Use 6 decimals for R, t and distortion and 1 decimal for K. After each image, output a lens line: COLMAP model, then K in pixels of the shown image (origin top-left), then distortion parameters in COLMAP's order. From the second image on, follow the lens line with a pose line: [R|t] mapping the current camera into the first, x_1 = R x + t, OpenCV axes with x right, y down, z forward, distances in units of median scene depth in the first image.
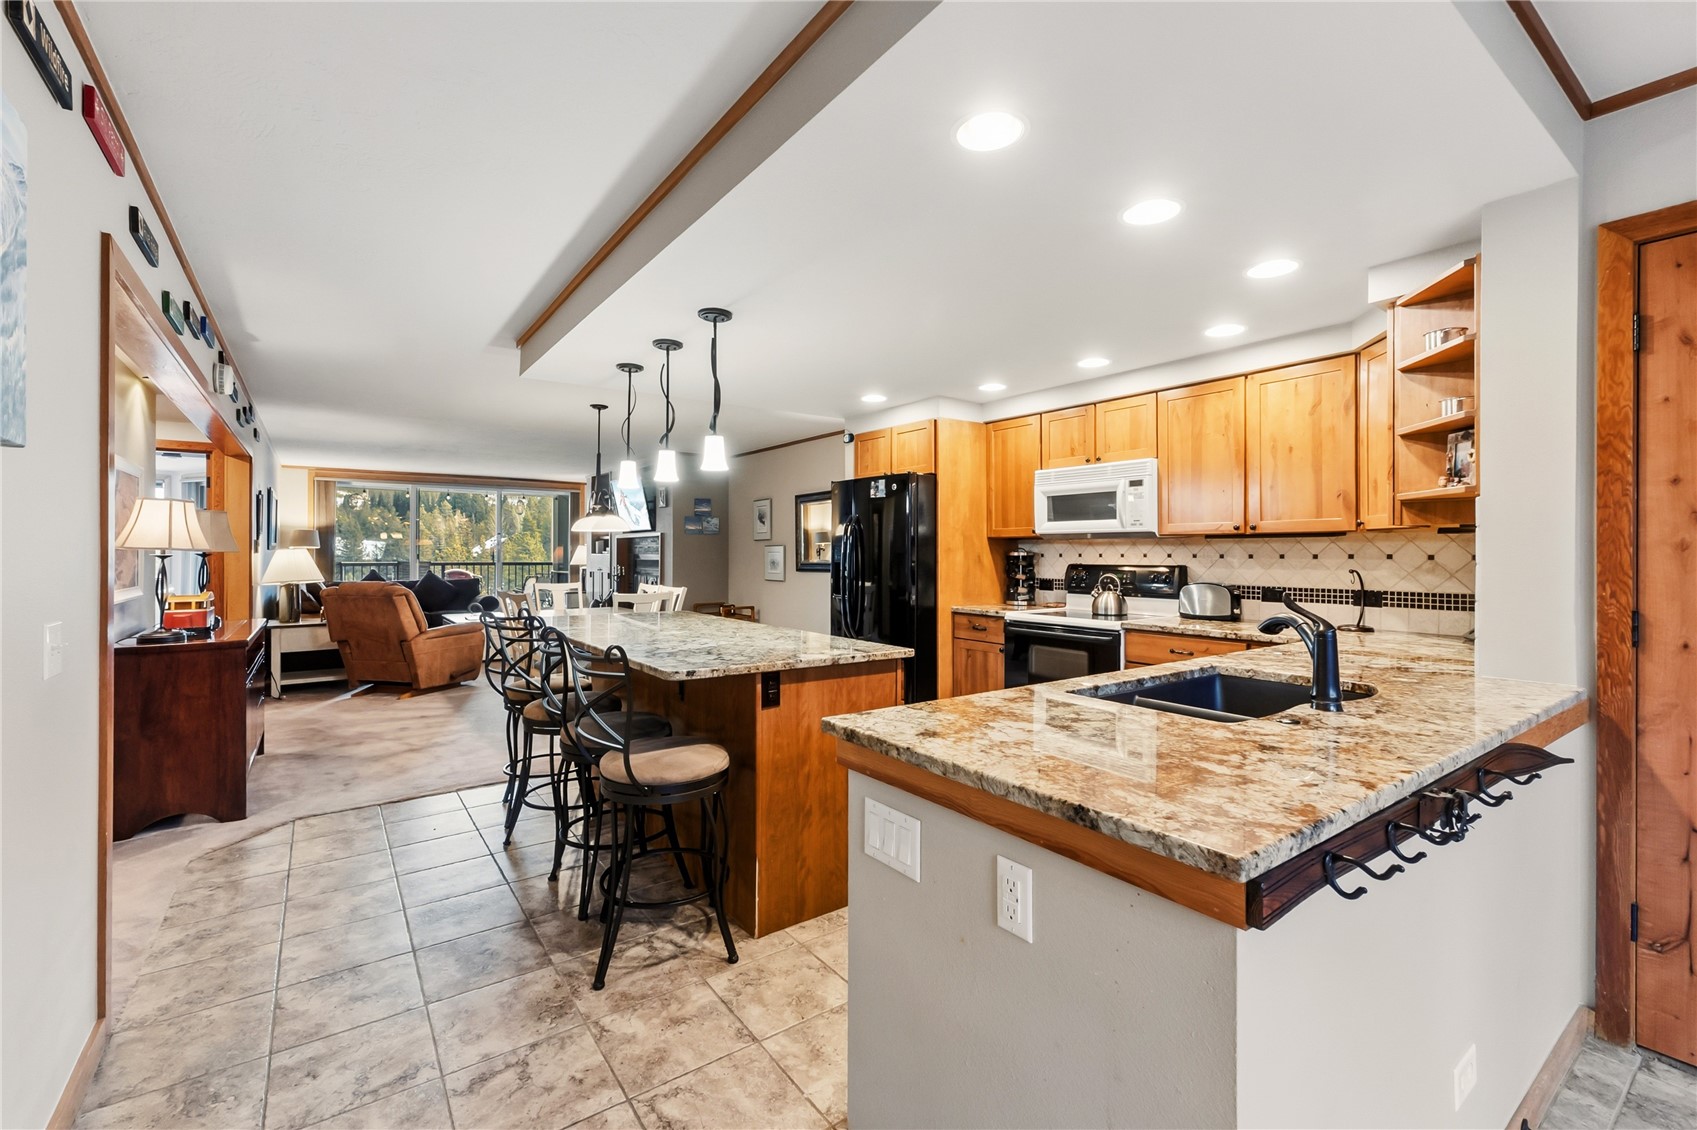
lens RADIAL K [[724.8, 0, 846.7], [0, 724.8, 558.3], [0, 0, 1]] dist [0.004144, -0.001125]
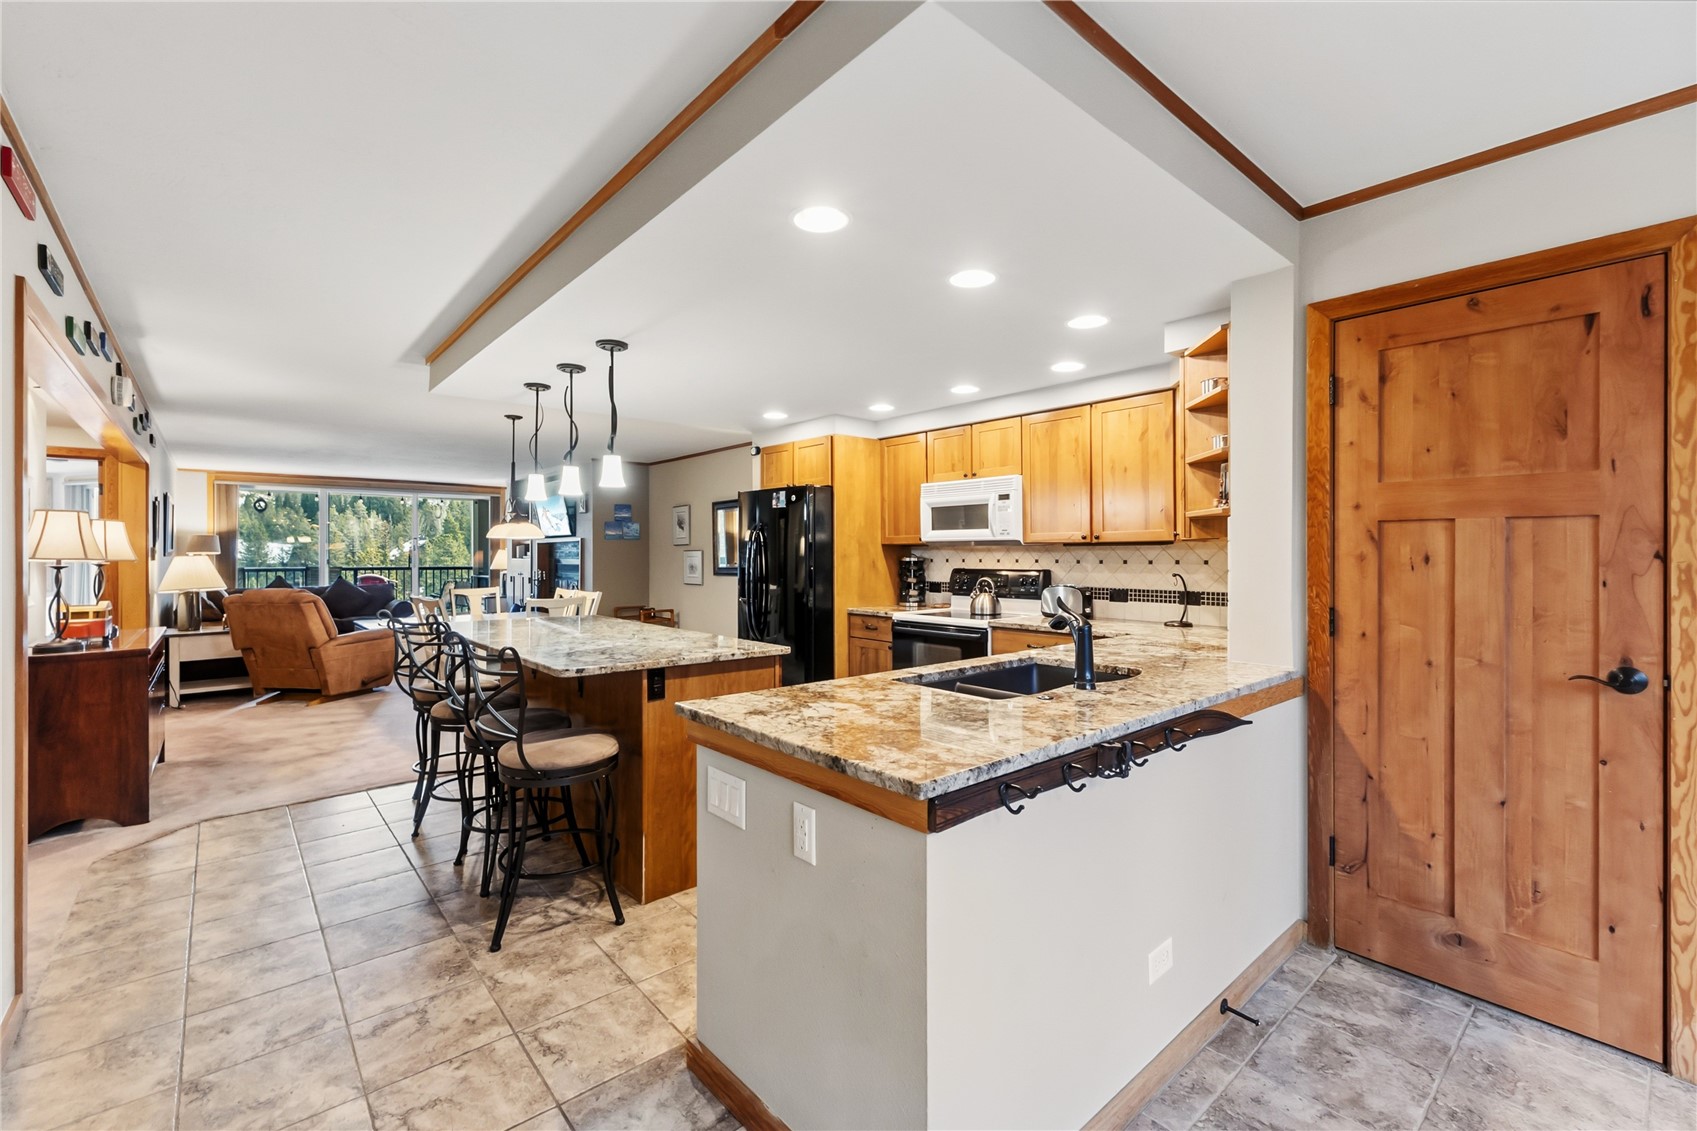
lens RADIAL K [[724.8, 0, 849.7], [0, 724.8, 558.8], [0, 0, 1]] dist [0.004144, -0.001125]
pose [[0.996095, -0.004100, 0.088194, 0.092679], [0.004158, 0.999991, -0.000476, -0.012380], [-0.088191, 0.000840, 0.996103, -0.146499]]
